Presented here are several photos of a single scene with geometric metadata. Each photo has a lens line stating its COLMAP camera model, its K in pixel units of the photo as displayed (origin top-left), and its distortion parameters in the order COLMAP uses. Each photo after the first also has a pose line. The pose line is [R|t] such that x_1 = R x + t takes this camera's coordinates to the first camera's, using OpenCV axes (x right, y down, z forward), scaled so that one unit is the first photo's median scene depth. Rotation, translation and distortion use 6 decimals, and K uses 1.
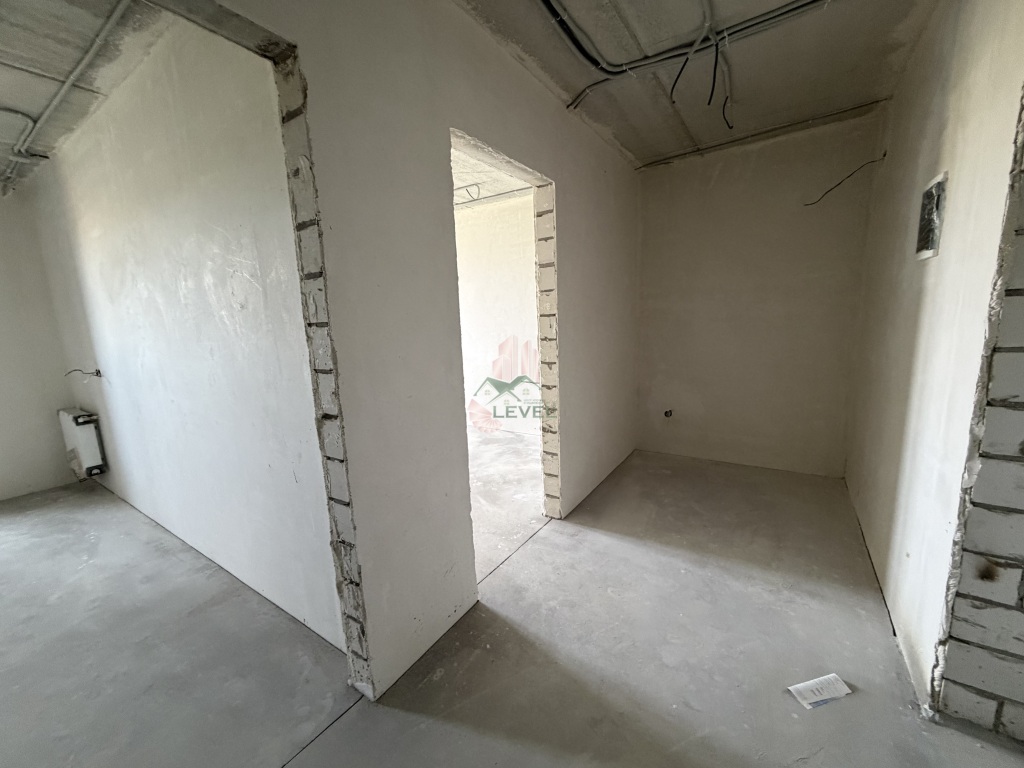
lens RADIAL K [[410.8, 0, 512.5], [0, 410.8, 384.6], [0, 0, 1]] dist [0.001796, -0.000268]
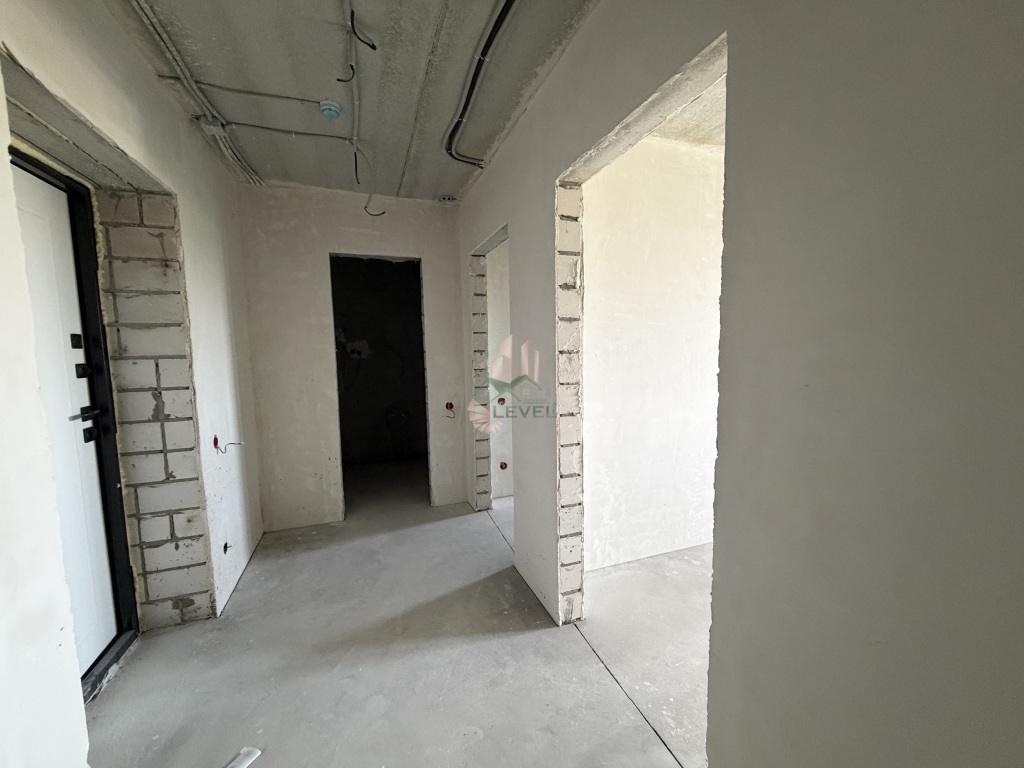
lens RADIAL K [[410.8, 0, 509.9], [0, 410.8, 384.8], [0, 0, 1]] dist [0.001796, -0.000268]
pose [[-0.600645, 0.122015, -0.790150, 0.781872], [-0.087989, 0.972195, 0.217012, -0.288910], [0.794659, 0.199872, -0.573209, 1.484591]]
